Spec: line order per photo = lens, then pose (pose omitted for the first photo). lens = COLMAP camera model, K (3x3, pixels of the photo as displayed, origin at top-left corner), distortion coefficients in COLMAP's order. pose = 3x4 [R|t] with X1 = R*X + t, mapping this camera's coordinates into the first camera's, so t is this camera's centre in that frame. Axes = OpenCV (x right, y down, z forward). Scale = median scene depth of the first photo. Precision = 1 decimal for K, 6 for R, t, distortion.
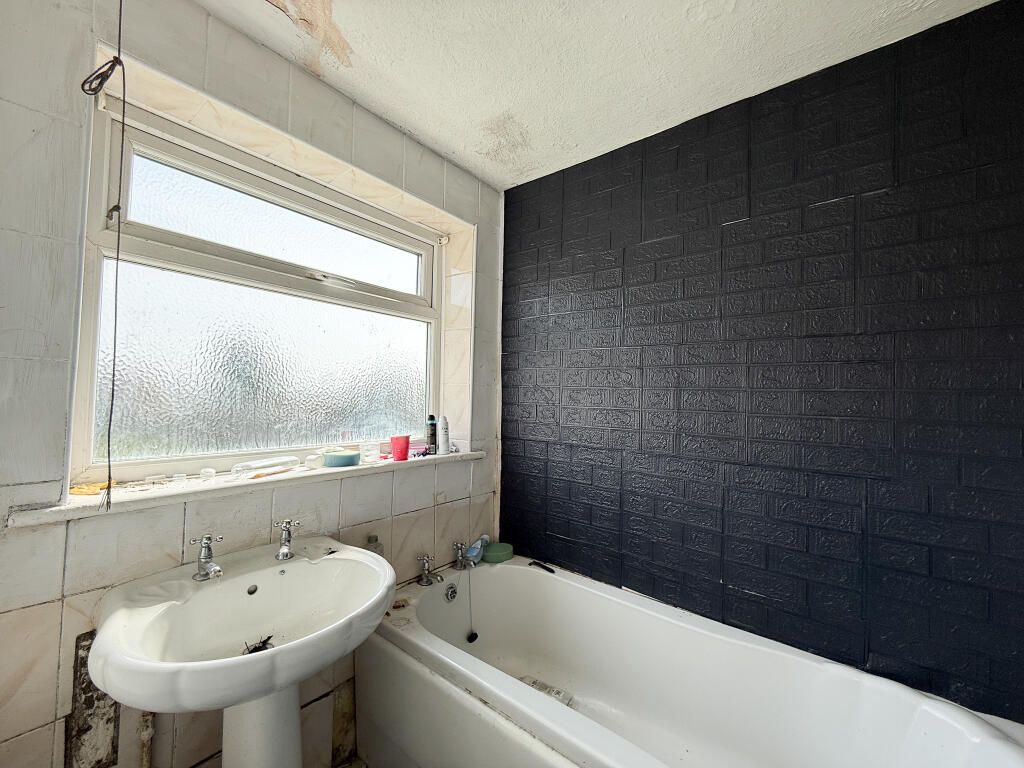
lens RADIAL K [[414.4, 0, 512.0], [0, 414.4, 384.0], [0, 0, 1]] dist [-0.000559, 0.000131]
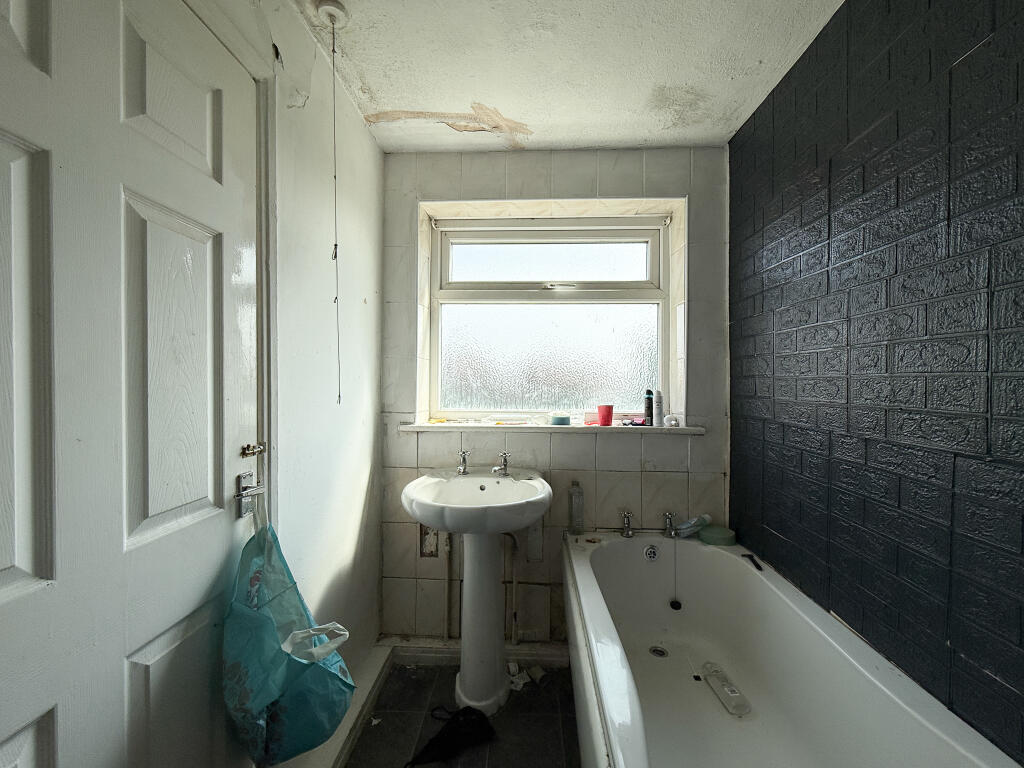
lens RADIAL K [[414.4, 0, 512.0], [0, 414.4, 384.0], [0, 0, 1]] dist [-0.000559, 0.000131]
pose [[0.574223, -0.018094, -0.818499, 0.521753], [0.032209, 0.999481, 0.000501, 0.052113], [0.818065, -0.026651, 0.574508, 0.095226]]
